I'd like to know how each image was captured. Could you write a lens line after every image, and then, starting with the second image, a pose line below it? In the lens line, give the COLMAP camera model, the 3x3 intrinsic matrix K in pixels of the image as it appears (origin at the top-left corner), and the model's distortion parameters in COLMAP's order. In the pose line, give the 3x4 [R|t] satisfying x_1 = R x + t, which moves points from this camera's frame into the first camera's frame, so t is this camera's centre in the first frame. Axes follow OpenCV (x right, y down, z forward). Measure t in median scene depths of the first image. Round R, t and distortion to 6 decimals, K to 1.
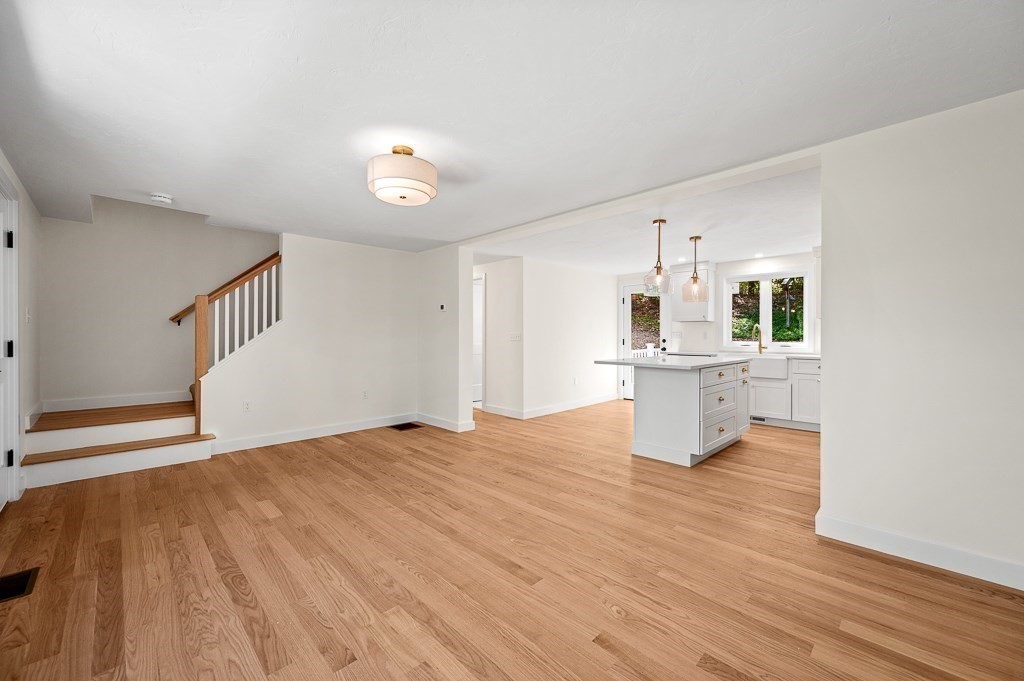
lens RADIAL K [[404.8, 0, 512.6], [0, 404.8, 337.0], [0, 0, 1]] dist [0.002251, -0.000157]
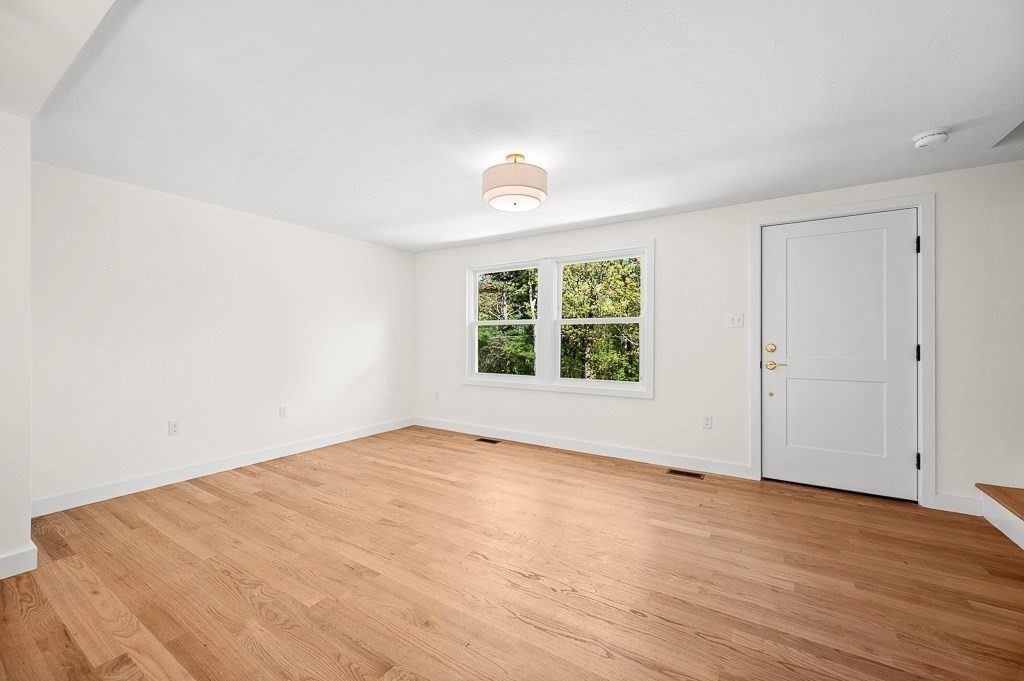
lens RADIAL K [[404.3, 0, 515.2], [0, 404.3, 340.8], [0, 0, 1]] dist [-0.002171, 0.000682]
pose [[-0.974026, -0.002907, -0.226416, -0.020679], [-0.004002, 0.999982, 0.004377, -0.000360], [0.226400, 0.005169, -0.974021, 1.063773]]
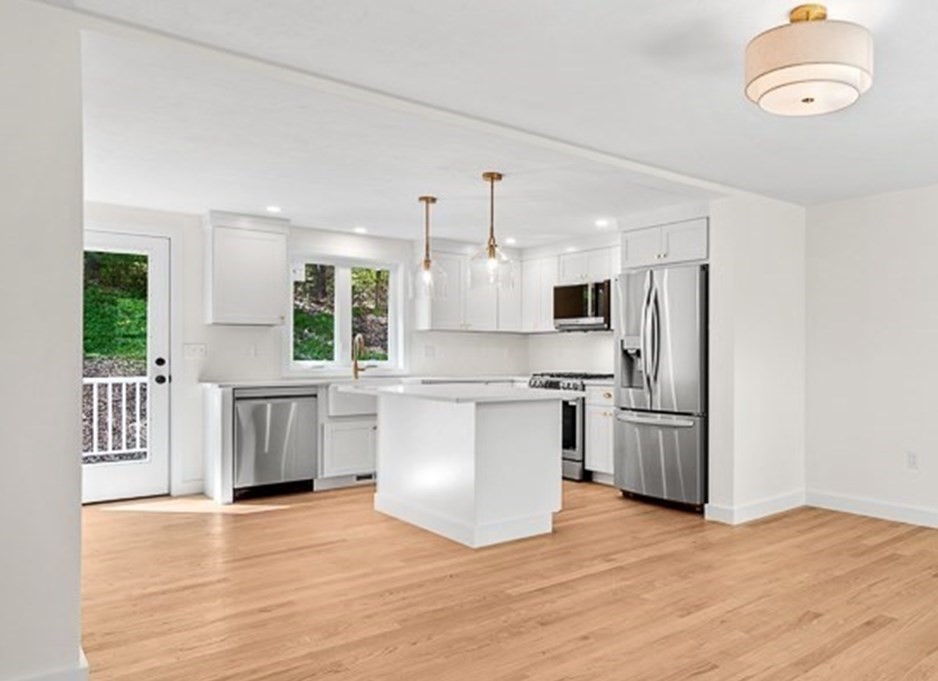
lens RADIAL K [[699.0, 0, 642.6], [0, 699.0, 355.0], [0, 0, 1]] dist [-0.005609, 0.002329]
pose [[0.009496, -0.002455, 0.999952, -0.645581], [-0.002060, 0.999995, 0.002474, -0.001701], [-0.999953, -0.002083, 0.009491, 0.643682]]
